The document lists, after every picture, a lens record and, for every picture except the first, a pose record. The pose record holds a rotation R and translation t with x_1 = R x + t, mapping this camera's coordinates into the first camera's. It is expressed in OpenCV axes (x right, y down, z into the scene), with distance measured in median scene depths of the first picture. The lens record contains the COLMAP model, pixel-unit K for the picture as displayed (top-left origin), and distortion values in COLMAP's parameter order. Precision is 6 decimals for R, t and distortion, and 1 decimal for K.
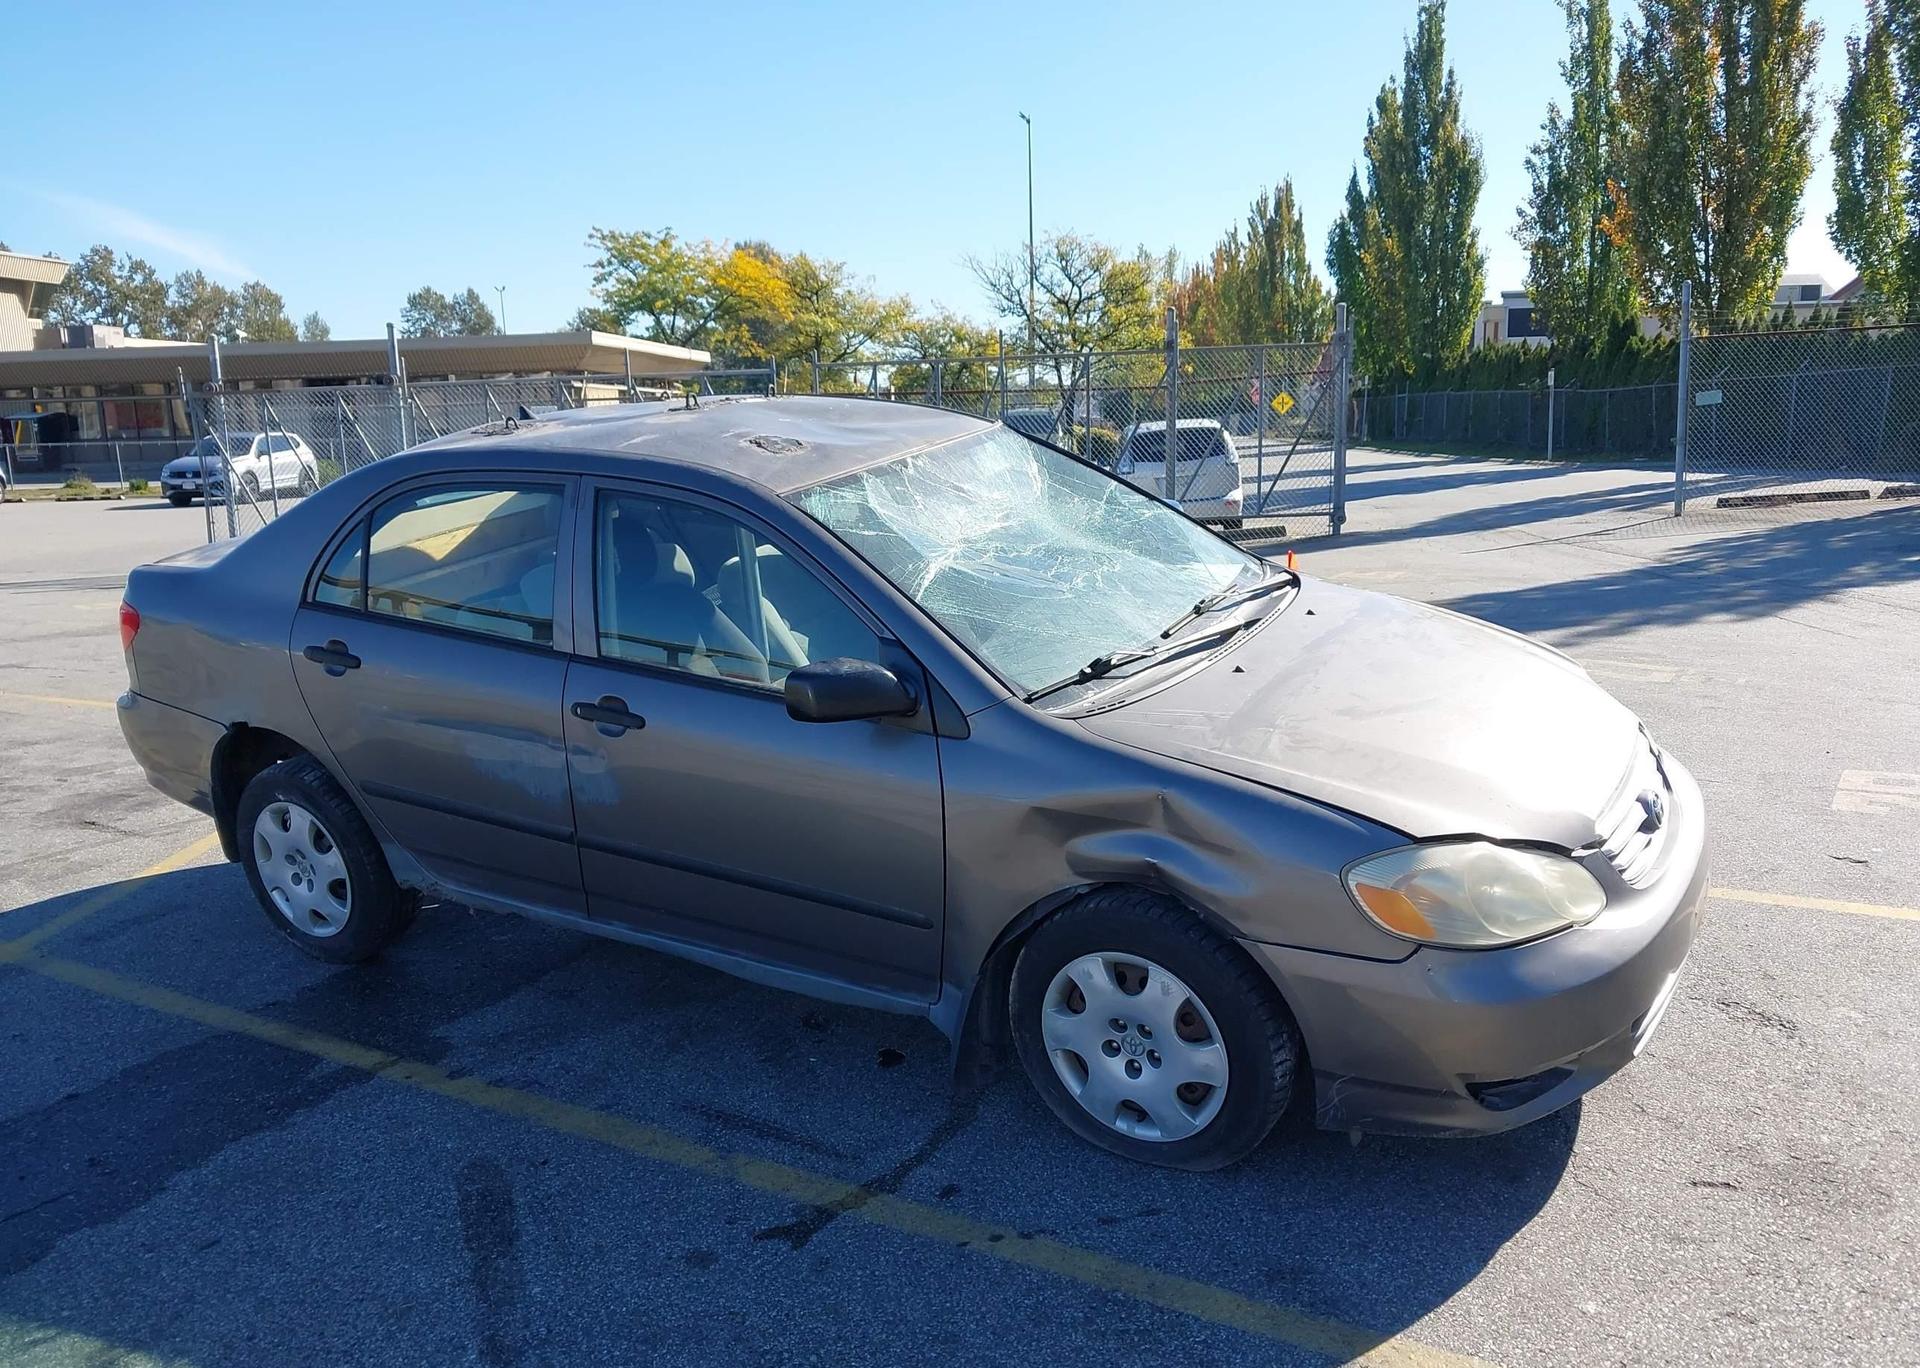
lens RADIAL K [[1522.0, 0, 952.7], [0, 1522.0, 738.4], [0, 0, 1]] dist [-0.007431, -0.000704]
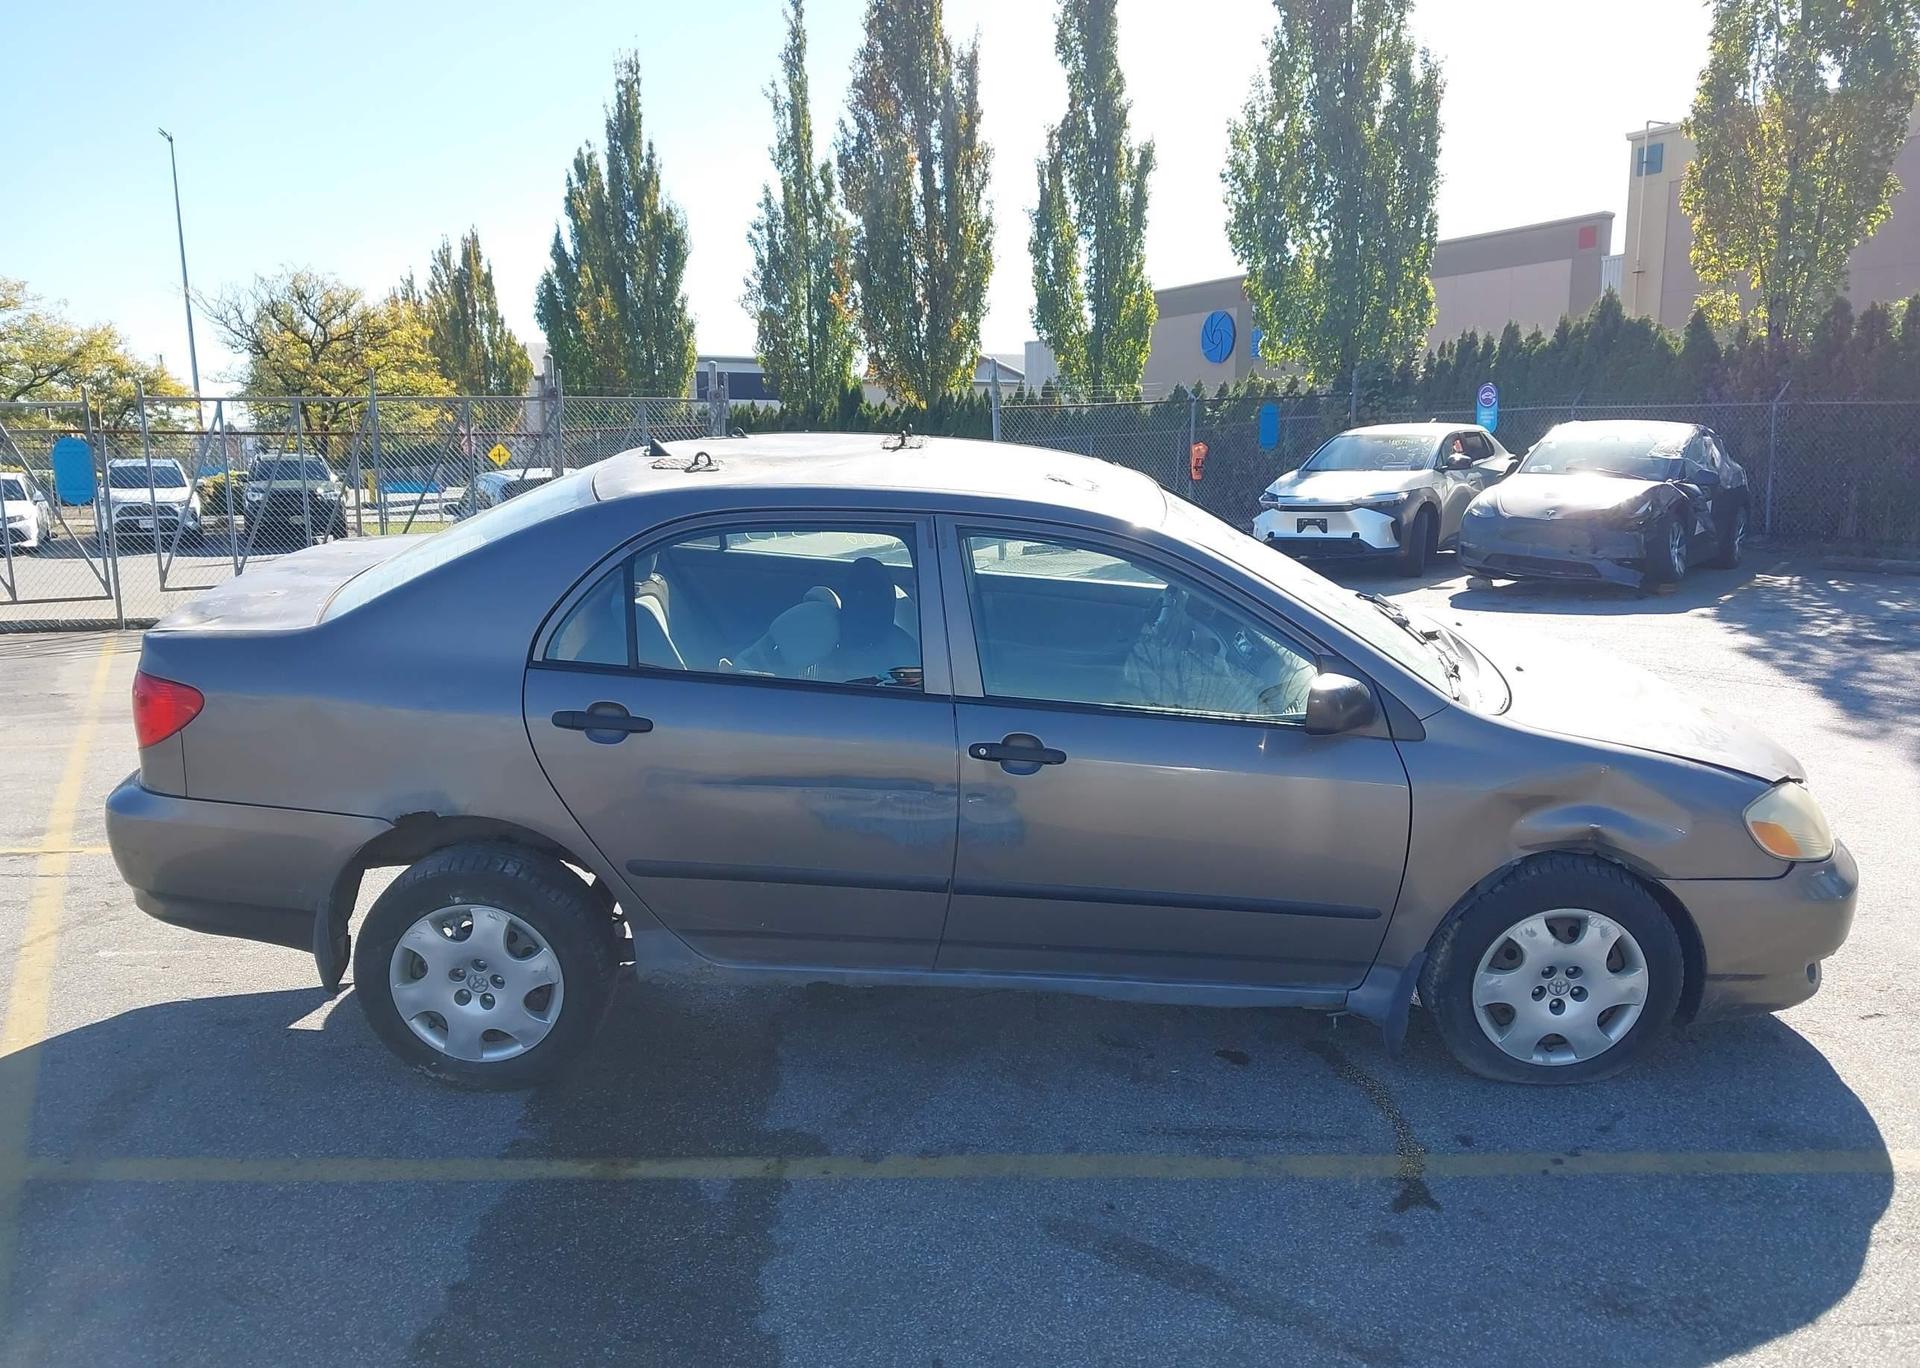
lens RADIAL K [[1522.0, 0, 952.7], [0, 1522.0, 738.4], [0, 0, 1]] dist [-0.007431, -0.000704]
pose [[0.861462, -0.073171, 0.502523, -0.680851], [0.090379, 0.995858, -0.009929, -0.017742], [-0.499715, 0.053971, 0.864507, 0.154536]]
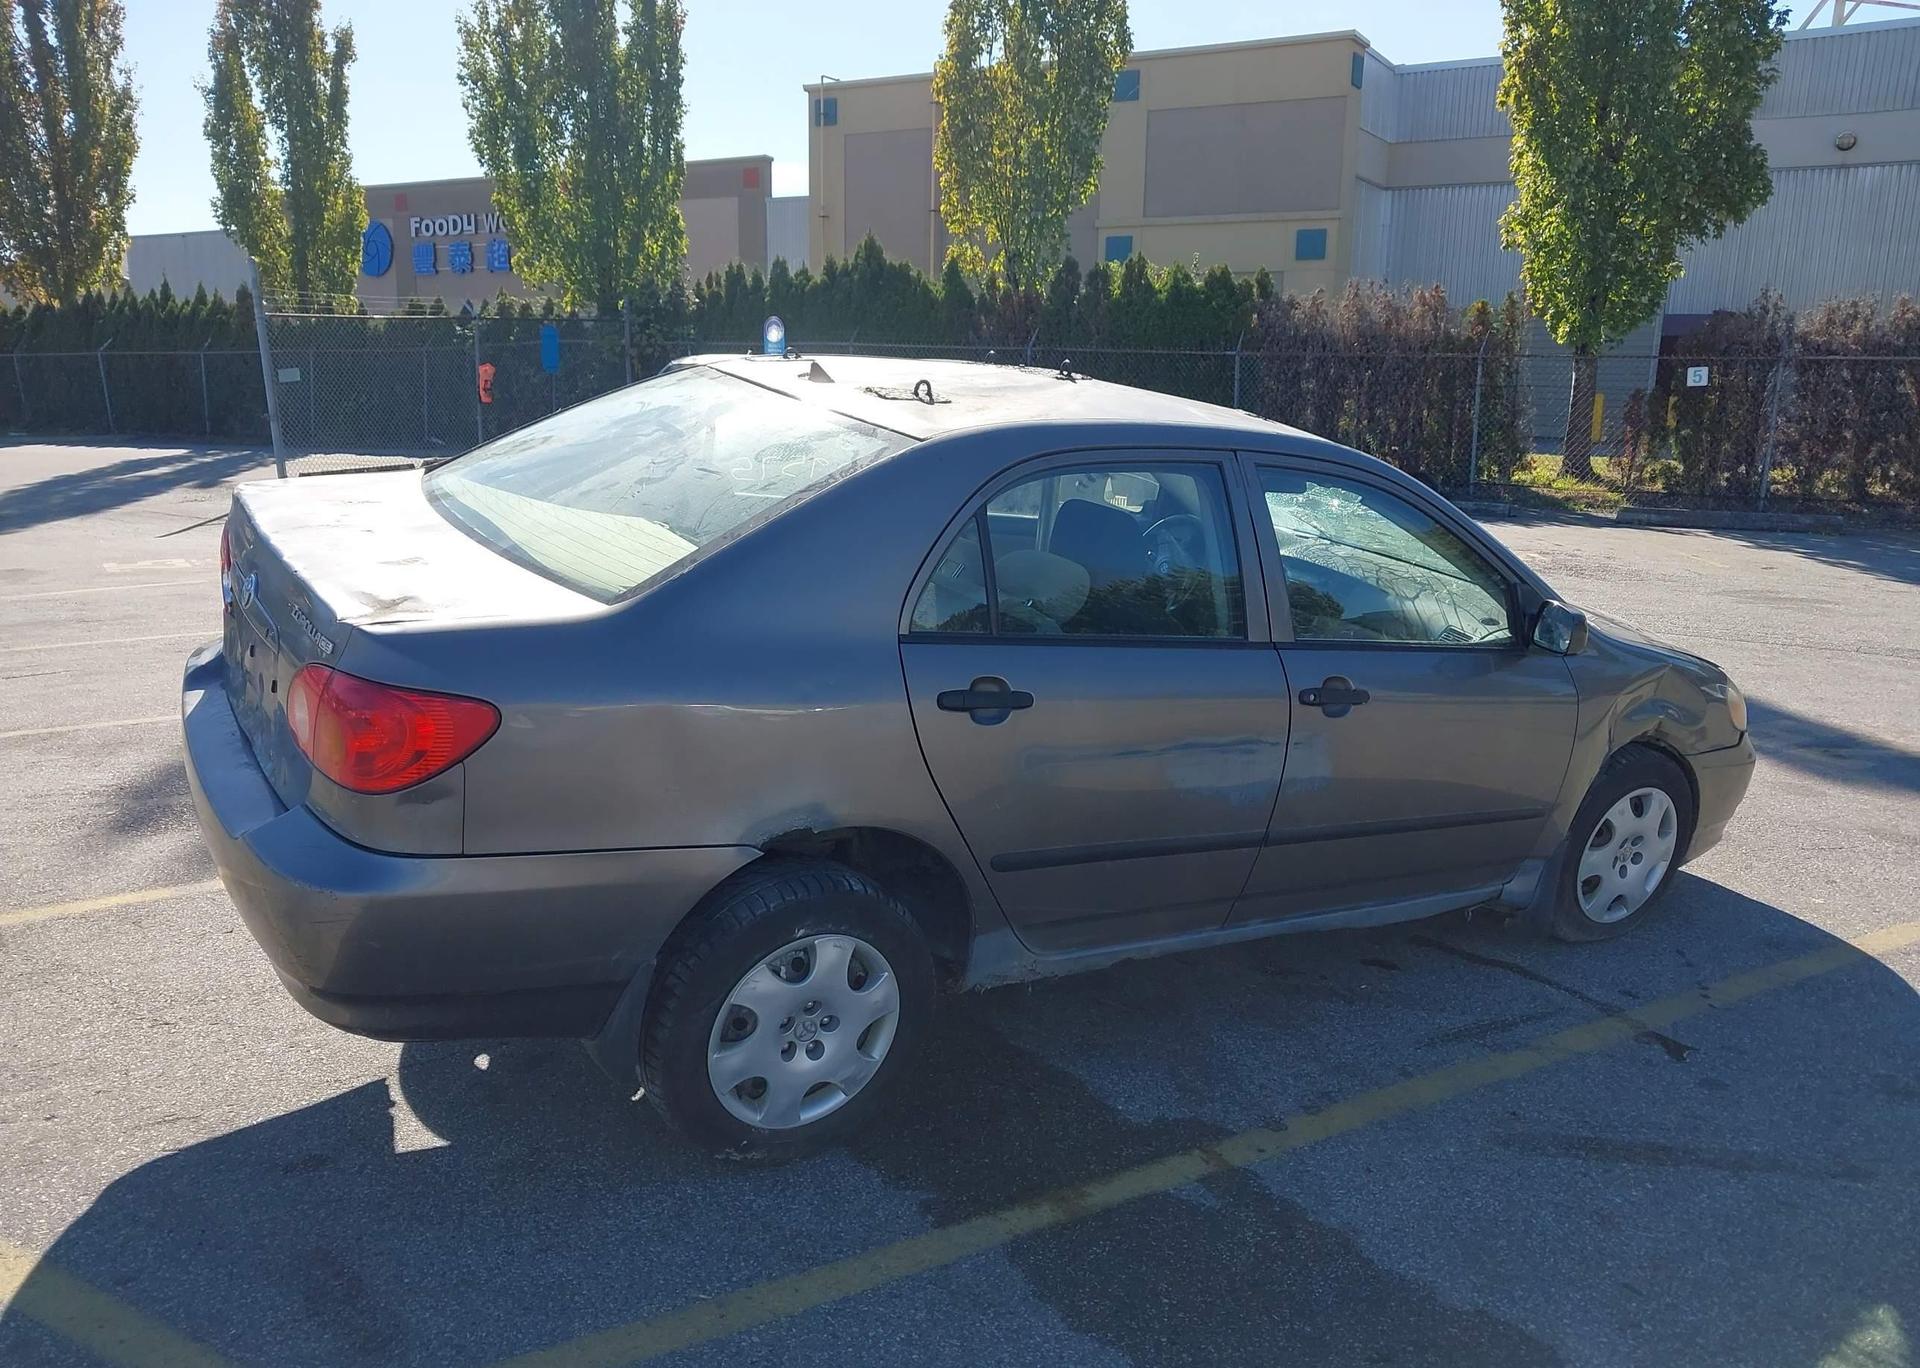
lens RADIAL K [[1514.6, 0, 955.7], [0, 1514.6, 729.0], [0, 0, 1]] dist [-0.004157, -0.000906]
pose [[0.457848, -0.161455, 0.874247, -1.075556], [0.152520, 0.983056, 0.101674, -0.118085], [-0.875850, 0.086789, 0.474716, 0.675427]]
